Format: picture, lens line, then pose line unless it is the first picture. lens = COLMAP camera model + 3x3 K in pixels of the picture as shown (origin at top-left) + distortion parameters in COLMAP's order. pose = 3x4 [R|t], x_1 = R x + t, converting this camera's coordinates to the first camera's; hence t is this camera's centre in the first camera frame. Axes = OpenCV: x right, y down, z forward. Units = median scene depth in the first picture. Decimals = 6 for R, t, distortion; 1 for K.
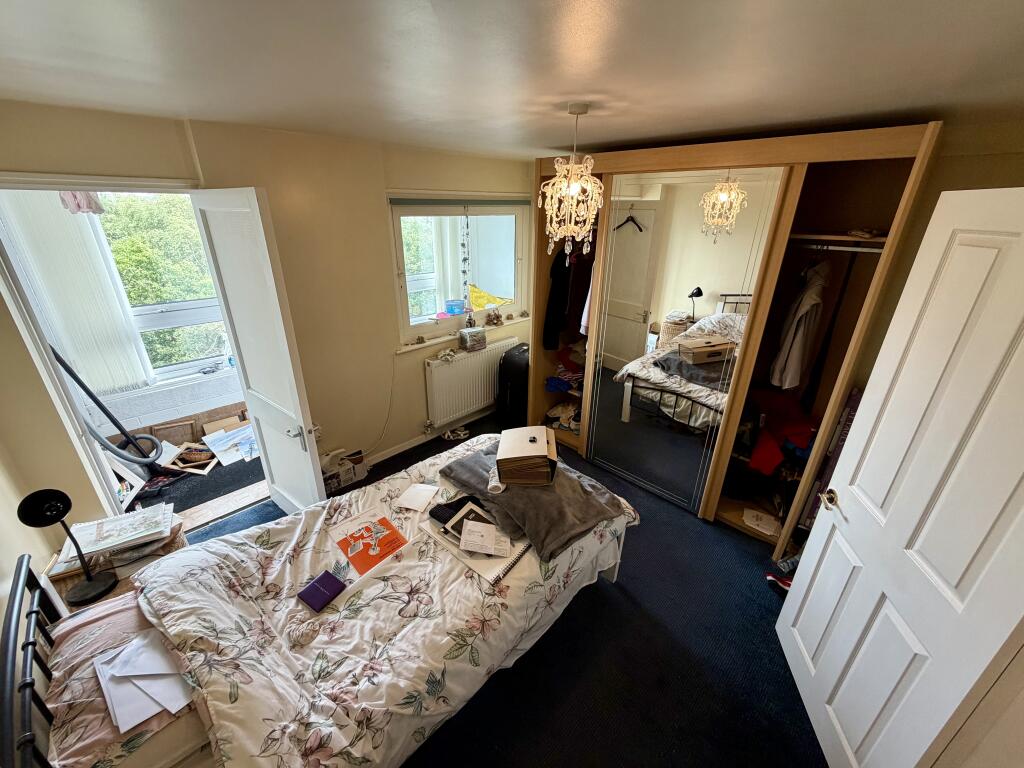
lens RADIAL K [[409.0, 0, 510.1], [0, 409.0, 382.8], [0, 0, 1]] dist [-0.000198, 0.000047]
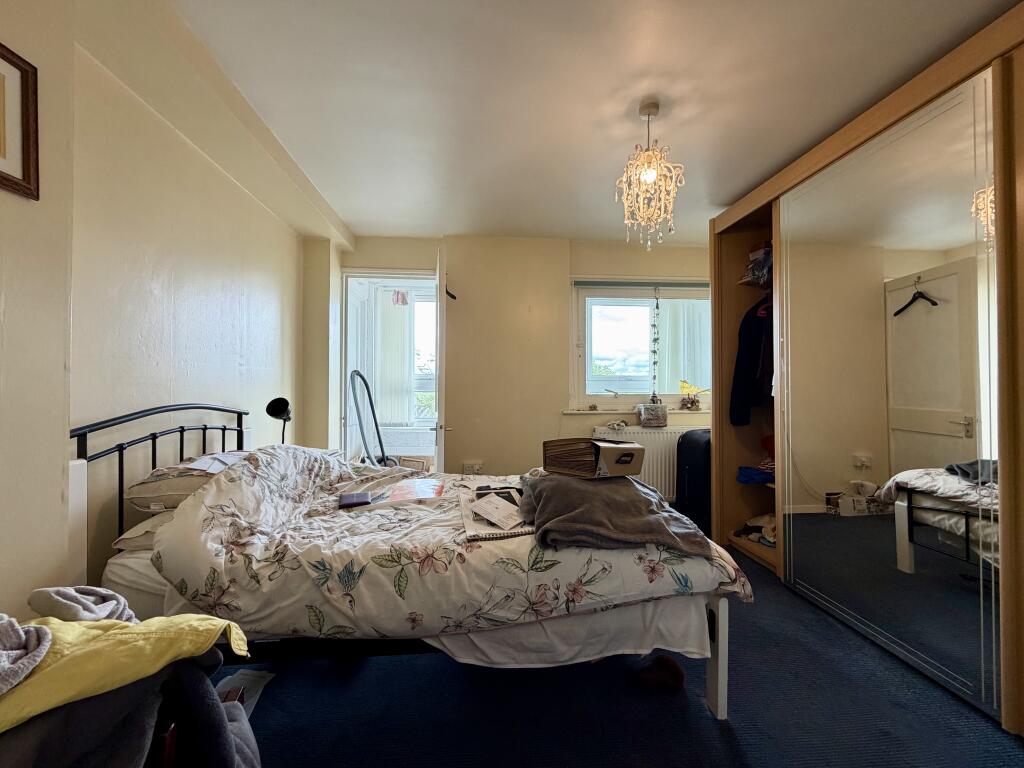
lens RADIAL K [[409.0, 0, 509.0], [0, 409.0, 384.9], [0, 0, 1]] dist [-0.000198, 0.000047]
pose [[0.758221, -0.015887, -0.651804, 0.447543], [-0.250490, 0.915883, -0.313709, 0.335039], [0.601960, 0.401131, 0.690462, 0.243944]]
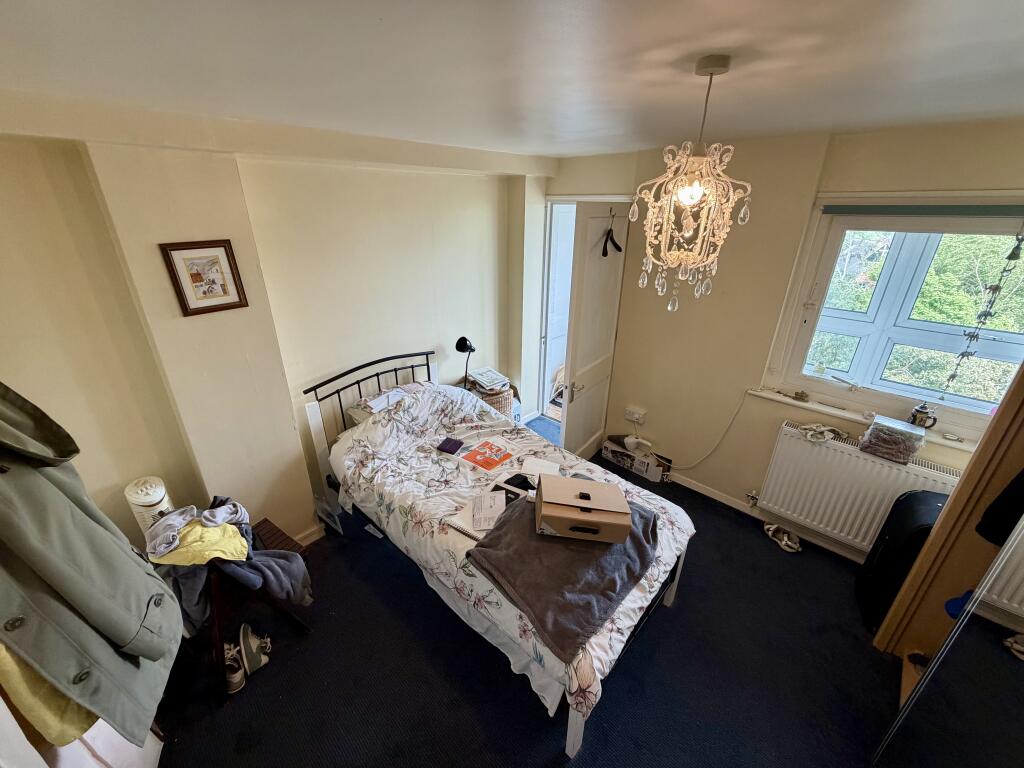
lens RADIAL K [[409.0, 0, 507.0], [0, 409.0, 385.3], [0, 0, 1]] dist [-0.000198, 0.000047]
pose [[0.015811, 0.391081, -0.920220, 0.699065], [-0.398621, 0.846500, 0.352902, -0.269093], [0.916979, 0.361240, 0.169277, 0.606956]]
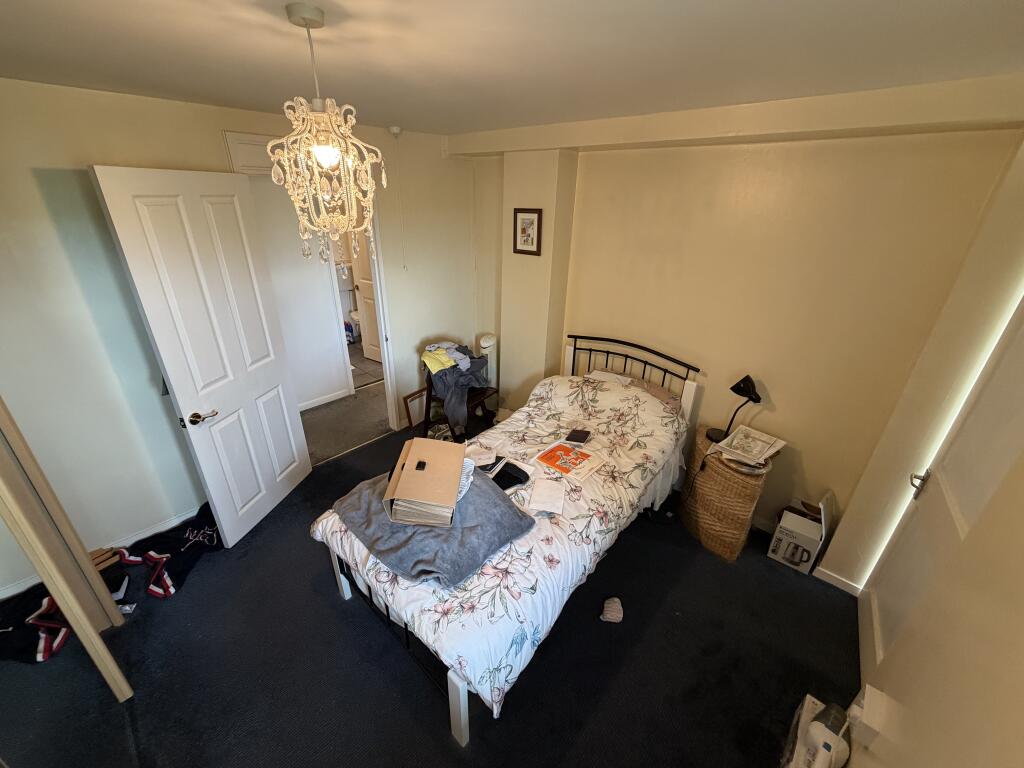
lens RADIAL K [[409.0, 0, 511.8], [0, 409.0, 385.1], [0, 0, 1]] dist [-0.000198, 0.000047]
pose [[-0.998896, -0.017711, -0.043500, -0.089608], [-0.044429, 0.656667, 0.752871, -0.596297], [0.015231, 0.753972, -0.656729, 1.373500]]
